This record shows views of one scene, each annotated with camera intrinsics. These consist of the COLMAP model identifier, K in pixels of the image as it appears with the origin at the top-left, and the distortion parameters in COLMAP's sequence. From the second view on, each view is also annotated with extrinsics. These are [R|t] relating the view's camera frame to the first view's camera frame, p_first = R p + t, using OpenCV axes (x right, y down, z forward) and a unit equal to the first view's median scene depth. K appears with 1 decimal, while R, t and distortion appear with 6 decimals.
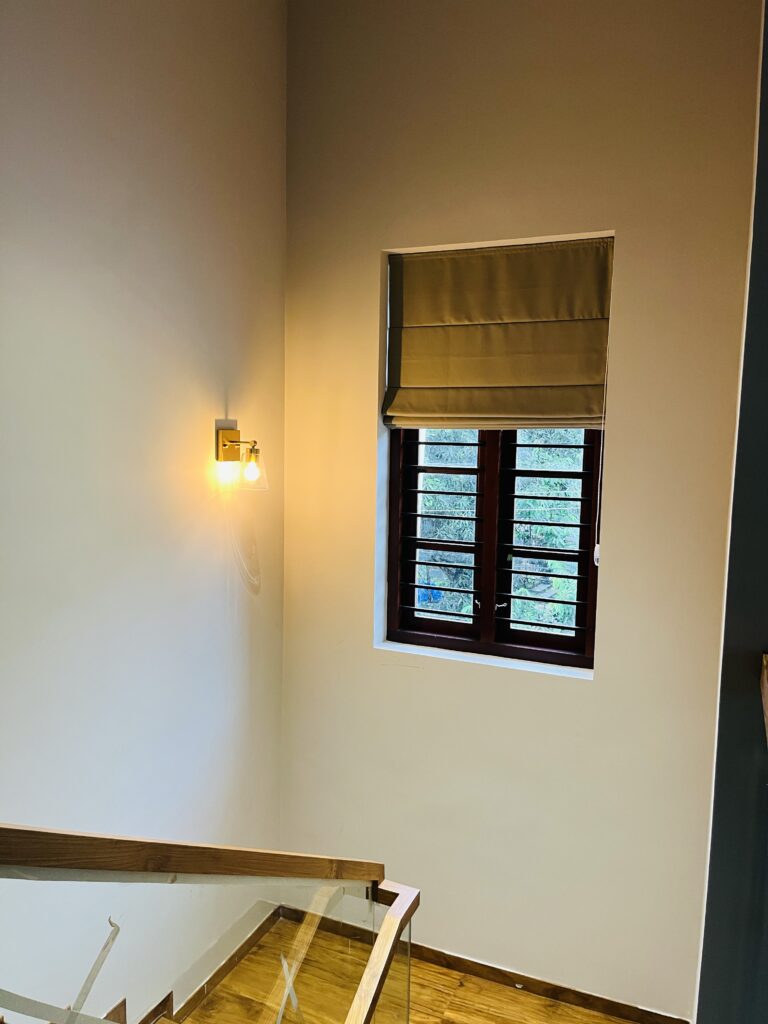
lens RADIAL K [[779.6, 0, 381.3], [0, 779.6, 506.2], [0, 0, 1]] dist [0.029225, -0.003510]
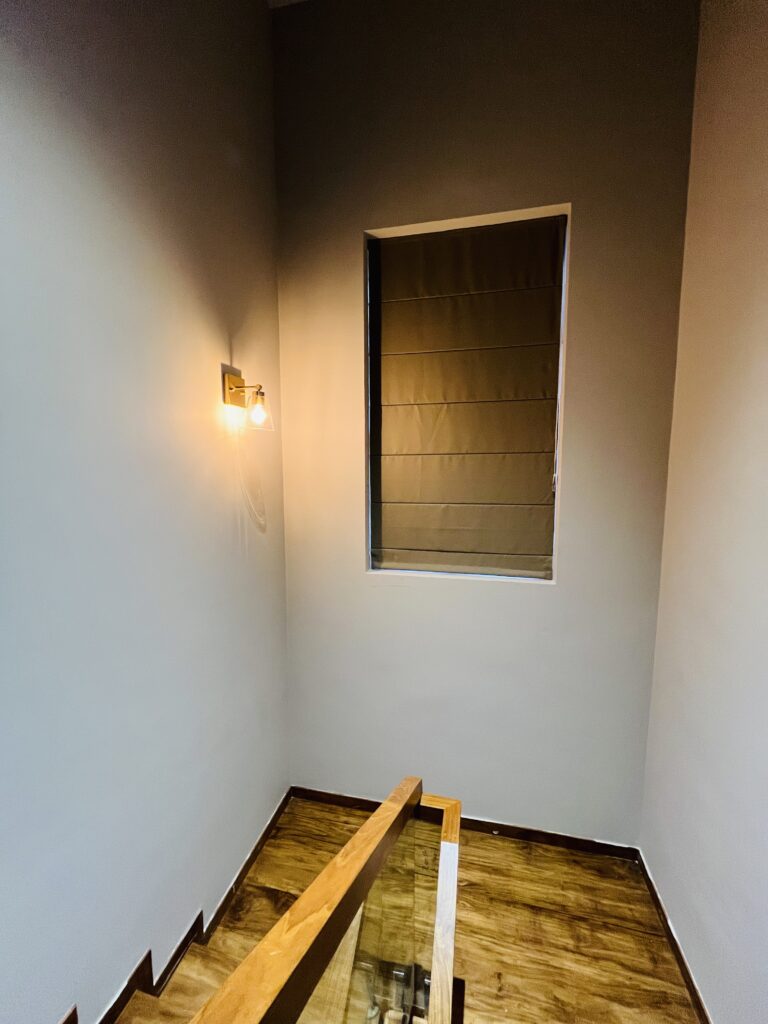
lens RADIAL K [[414.0, 0, 384.0], [0, 414.0, 512.0], [0, 0, 1]] dist [-0.000037, 0.000084]
pose [[0.982945, -0.037342, 0.180066, -0.101240], [0.036013, 0.999295, 0.010644, 0.089325], [-0.180337, -0.003978, 0.983597, 0.397924]]
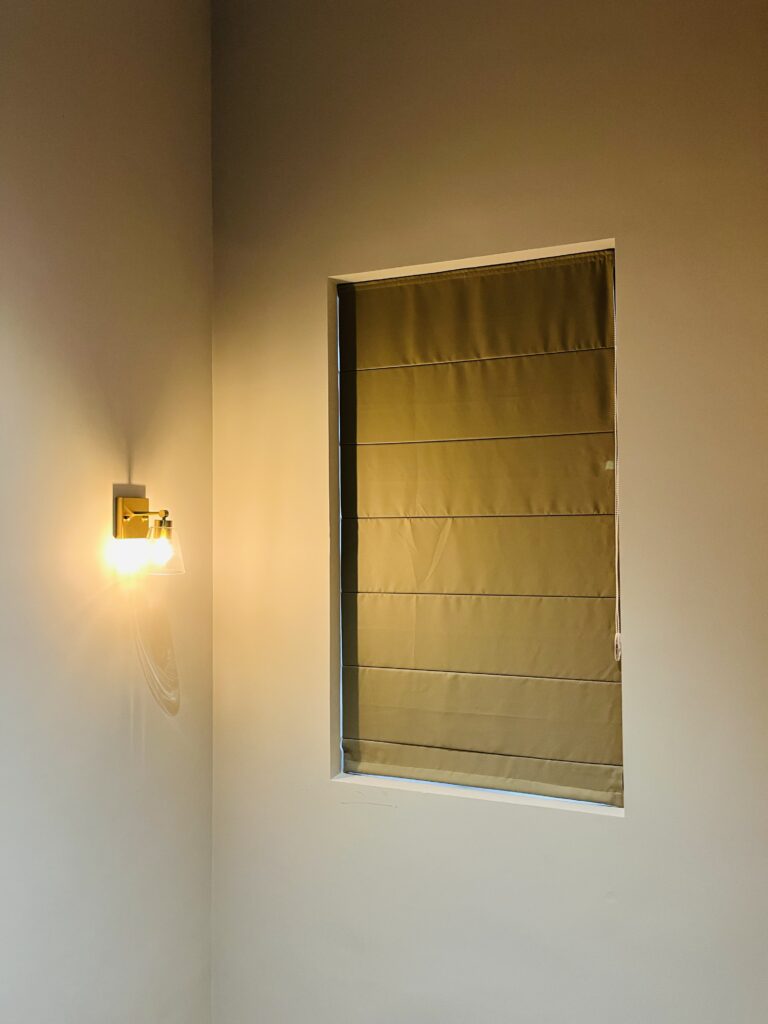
lens RADIAL K [[780.6, 0, 389.6], [0, 780.6, 509.3], [0, 0, 1]] dist [0.055184, -0.002504]
pose [[0.998091, -0.024130, 0.056851, 0.012322], [0.030781, 0.992396, -0.119178, 0.013330], [-0.053543, 0.120700, 0.991244, 0.220917]]
